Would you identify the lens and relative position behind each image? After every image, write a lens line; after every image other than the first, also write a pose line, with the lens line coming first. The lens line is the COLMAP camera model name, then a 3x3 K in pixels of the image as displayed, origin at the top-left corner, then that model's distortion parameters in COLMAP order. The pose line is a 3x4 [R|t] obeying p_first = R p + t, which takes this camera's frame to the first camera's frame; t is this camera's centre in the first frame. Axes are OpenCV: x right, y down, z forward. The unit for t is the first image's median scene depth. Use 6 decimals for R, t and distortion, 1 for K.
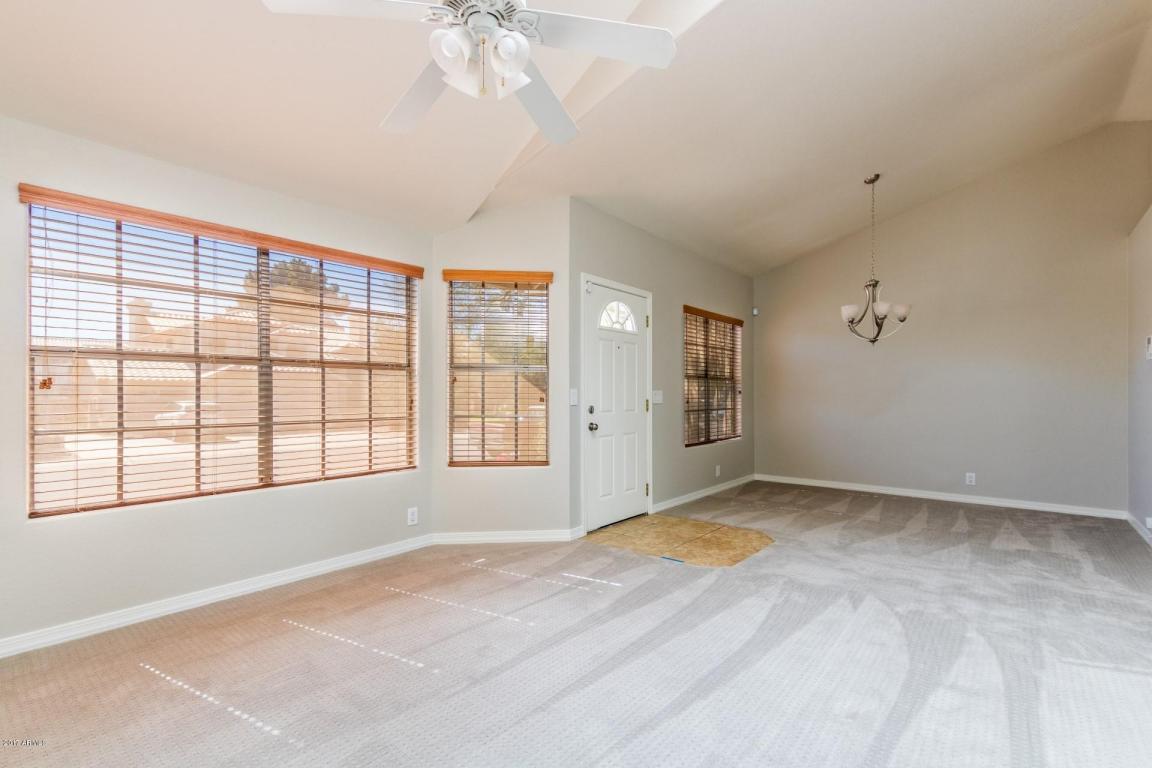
lens RADIAL K [[518.1, 0, 581.3], [0, 518.1, 393.7], [0, 0, 1]] dist [-0.000458, -0.000624]
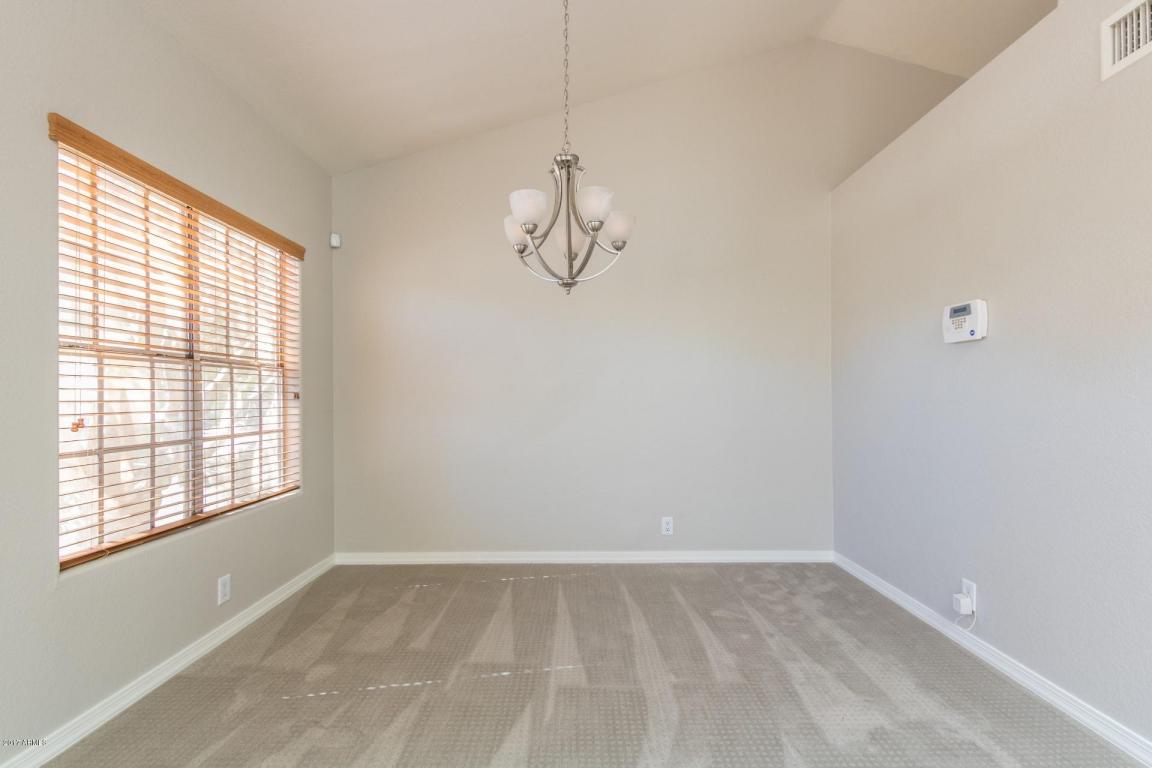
lens RADIAL K [[528.5, 0, 582.1], [0, 528.5, 394.1], [0, 0, 1]] dist [0.004414, -0.000856]
pose [[0.767269, 0.001310, 0.641323, 0.349912], [0.003602, 0.999973, -0.006352, 0.000252], [-0.641315, 0.007183, 0.767244, 0.821180]]
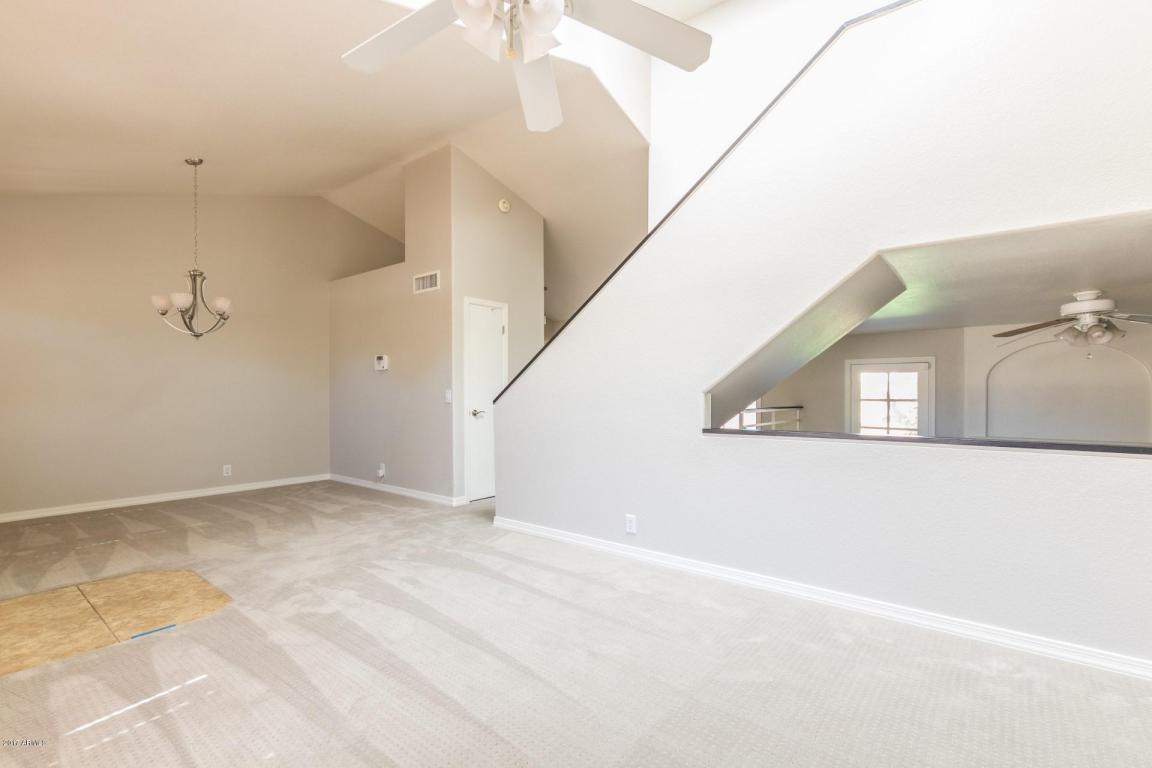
lens RADIAL K [[518.1, 0, 581.3], [0, 518.1, 393.7], [0, 0, 1]] dist [-0.000458, -0.000624]
pose [[-0.019668, -0.005216, 0.999793, -0.506308], [-0.000299, 0.999986, 0.005211, -0.001843], [-0.999807, -0.000197, -0.019670, 0.424605]]
